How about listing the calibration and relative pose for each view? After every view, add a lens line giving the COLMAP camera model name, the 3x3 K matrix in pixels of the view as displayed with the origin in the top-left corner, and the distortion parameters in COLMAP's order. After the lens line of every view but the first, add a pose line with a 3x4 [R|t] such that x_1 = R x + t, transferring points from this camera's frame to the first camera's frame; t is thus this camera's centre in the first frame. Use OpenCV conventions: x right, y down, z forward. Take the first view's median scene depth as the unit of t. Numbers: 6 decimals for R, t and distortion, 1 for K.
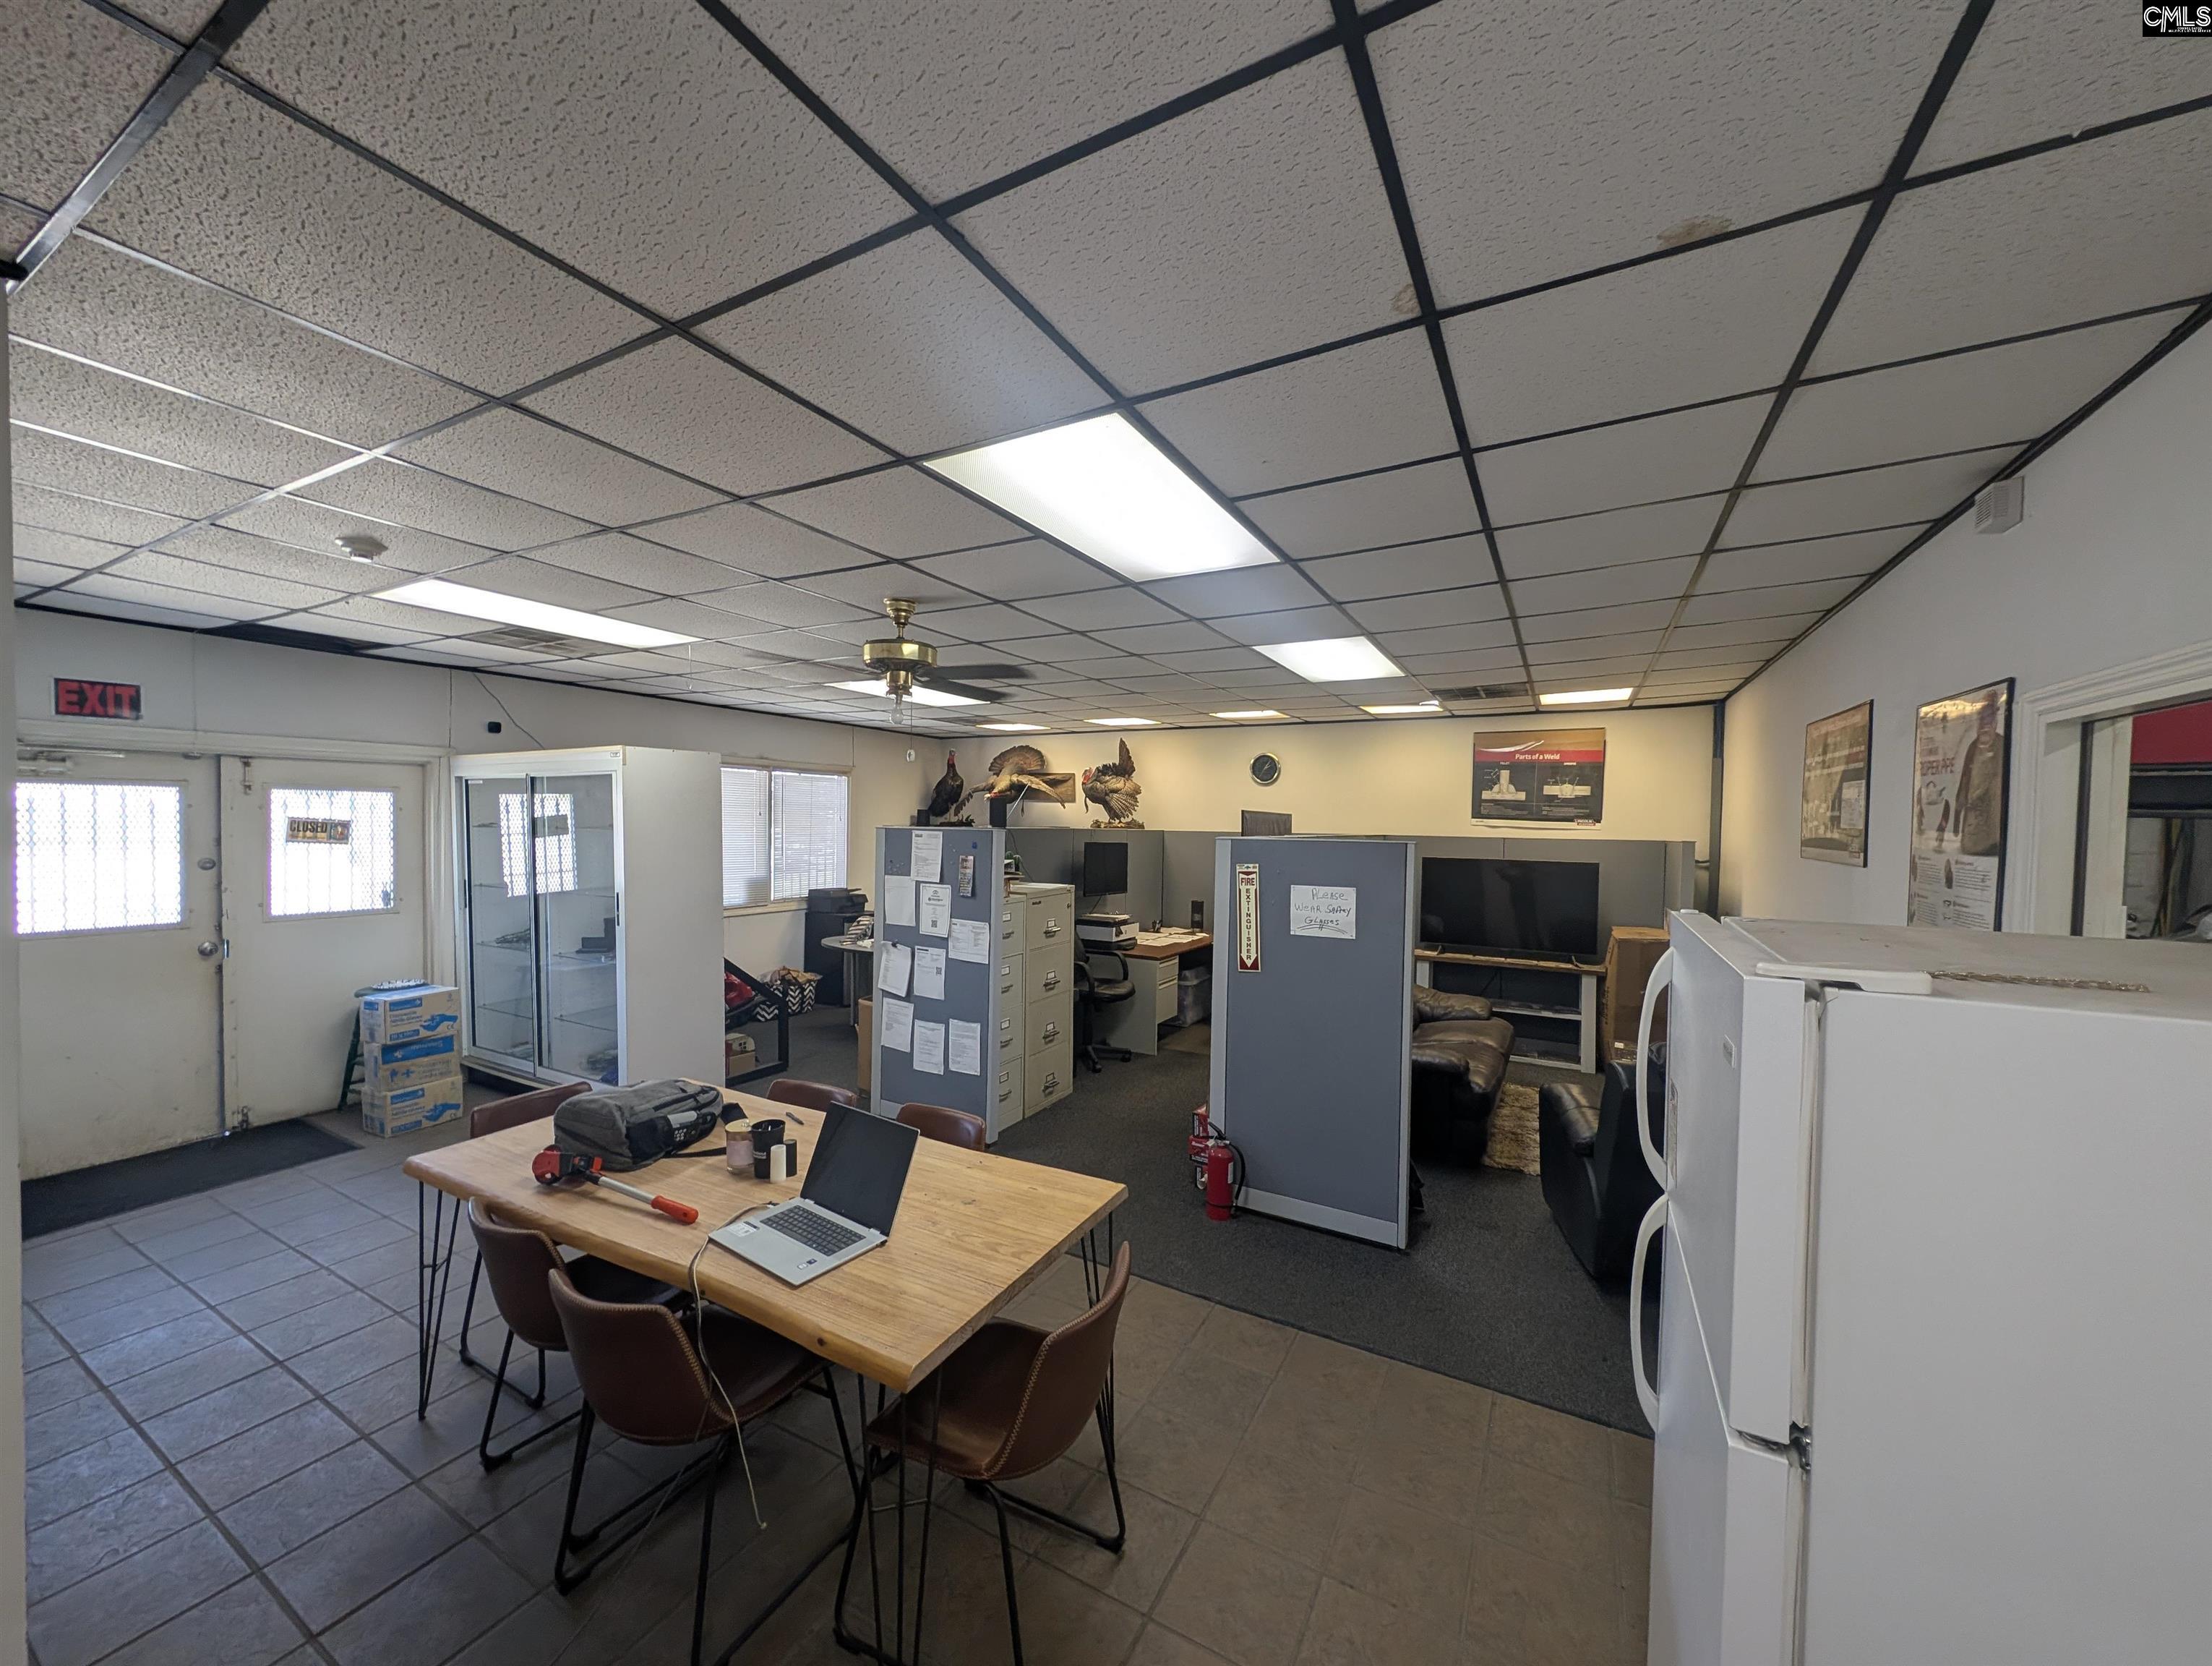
lens RADIAL K [[836.5, 0, 1113.7], [0, 836.5, 845.2], [0, 0, 1]] dist [0.001143, 0.000068]
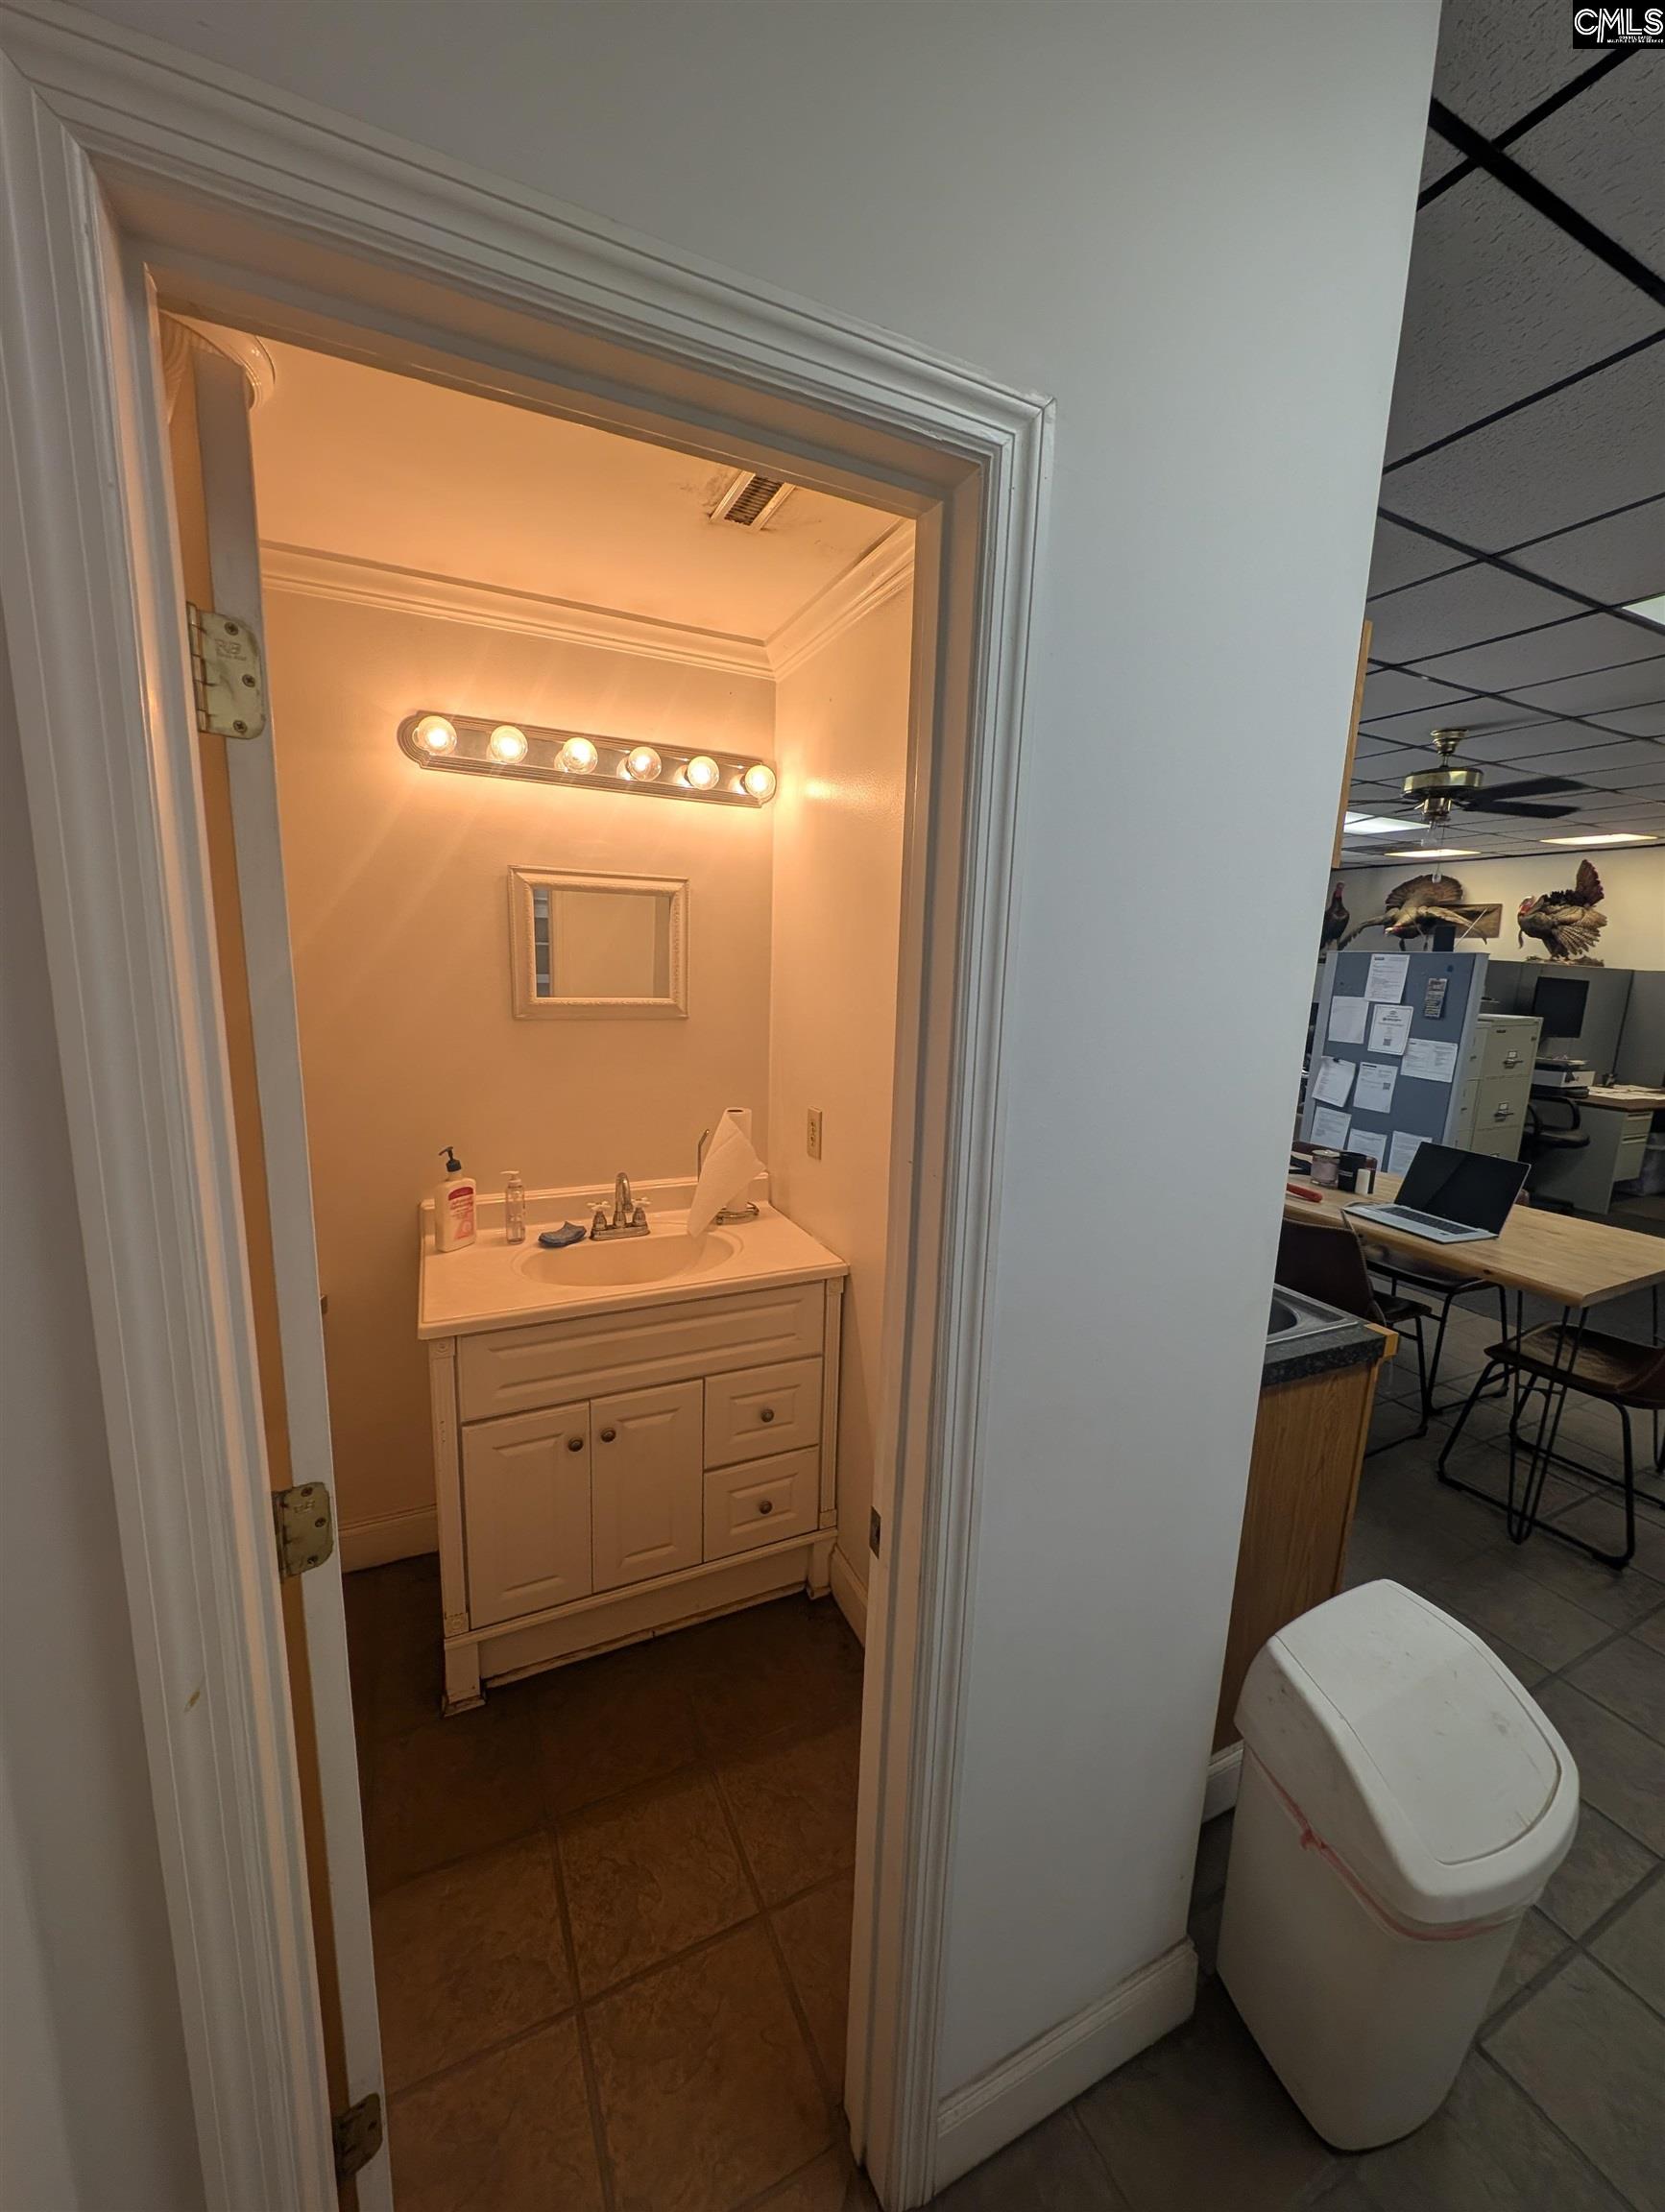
lens RADIAL K [[836.5, 0, 832.5], [0, 836.5, 1106.0], [0, 0, 1]] dist [0.001143, 0.000068]
pose [[0.808760, 0.113750, -0.577033, -0.139139], [-0.036631, 0.988956, 0.143610, 0.040312], [0.586996, -0.095009, 0.803995, -0.249416]]
